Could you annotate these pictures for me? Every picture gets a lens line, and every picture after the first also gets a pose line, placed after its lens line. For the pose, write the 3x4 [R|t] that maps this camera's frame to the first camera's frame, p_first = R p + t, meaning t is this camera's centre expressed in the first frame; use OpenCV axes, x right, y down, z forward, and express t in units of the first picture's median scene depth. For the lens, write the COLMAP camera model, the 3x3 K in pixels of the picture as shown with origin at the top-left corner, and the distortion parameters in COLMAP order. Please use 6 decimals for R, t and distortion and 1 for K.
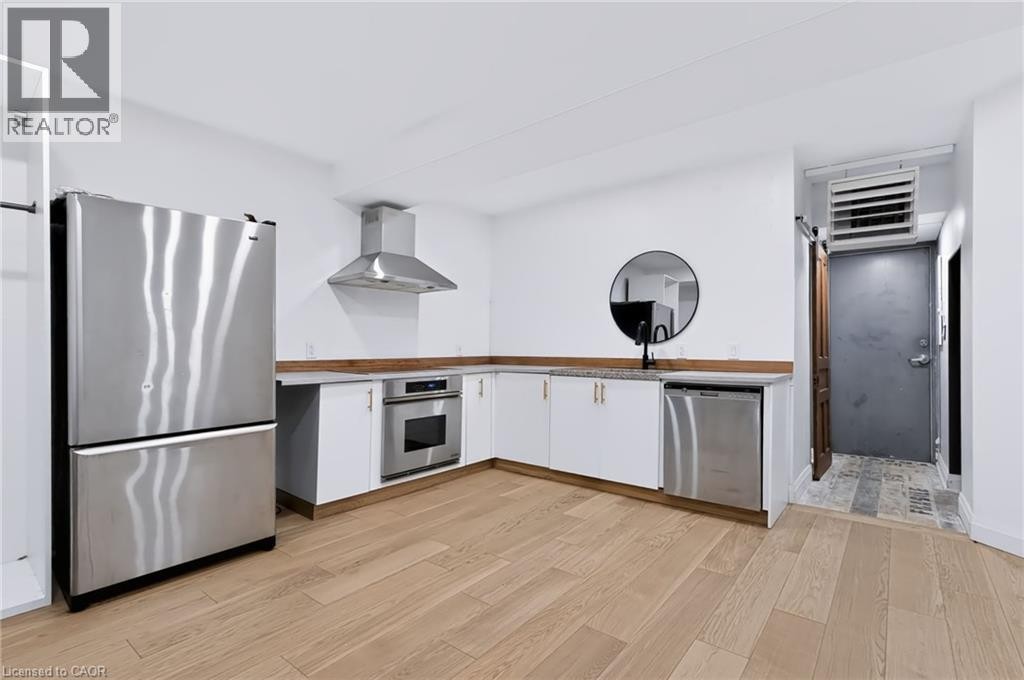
lens RADIAL K [[502.1, 0, 532.8], [0, 502.1, 344.9], [0, 0, 1]] dist [0.000771, 0.000558]
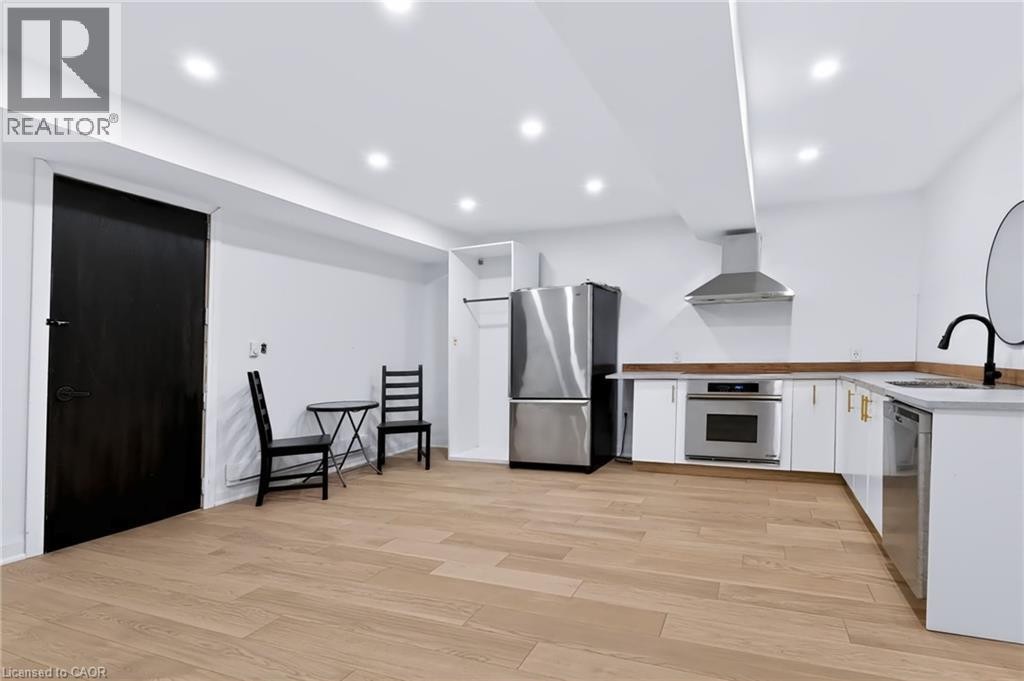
lens RADIAL K [[502.1, 0, 532.8], [0, 502.1, 345.4], [0, 0, 1]] dist [0.000771, 0.000558]
pose [[0.271511, -0.019136, -0.962245, 0.792996], [0.019533, 0.999706, -0.014369, -0.005891], [0.962237, -0.014894, 0.271805, 0.267434]]
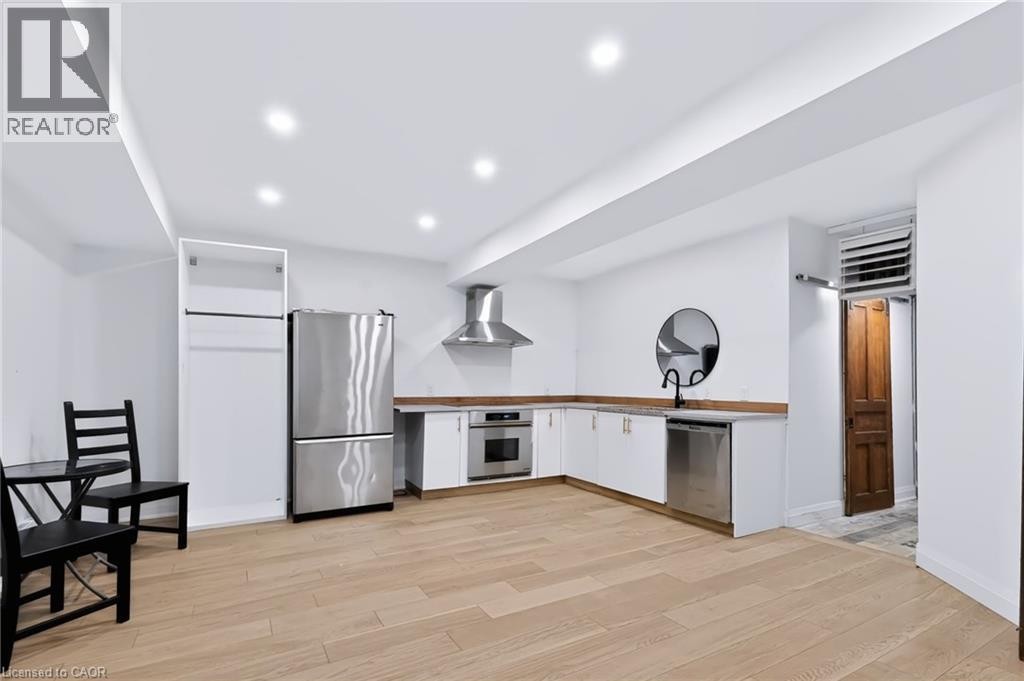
lens RADIAL K [[503.9, 0, 516.4], [0, 503.9, 375.3], [0, 0, 1]] dist [0.001512, 0.000280]
pose [[0.927848, -0.003117, -0.372946, 0.356465], [-0.002553, 0.999889, -0.014708, -0.012184], [0.372951, 0.014599, 0.927736, -0.291541]]
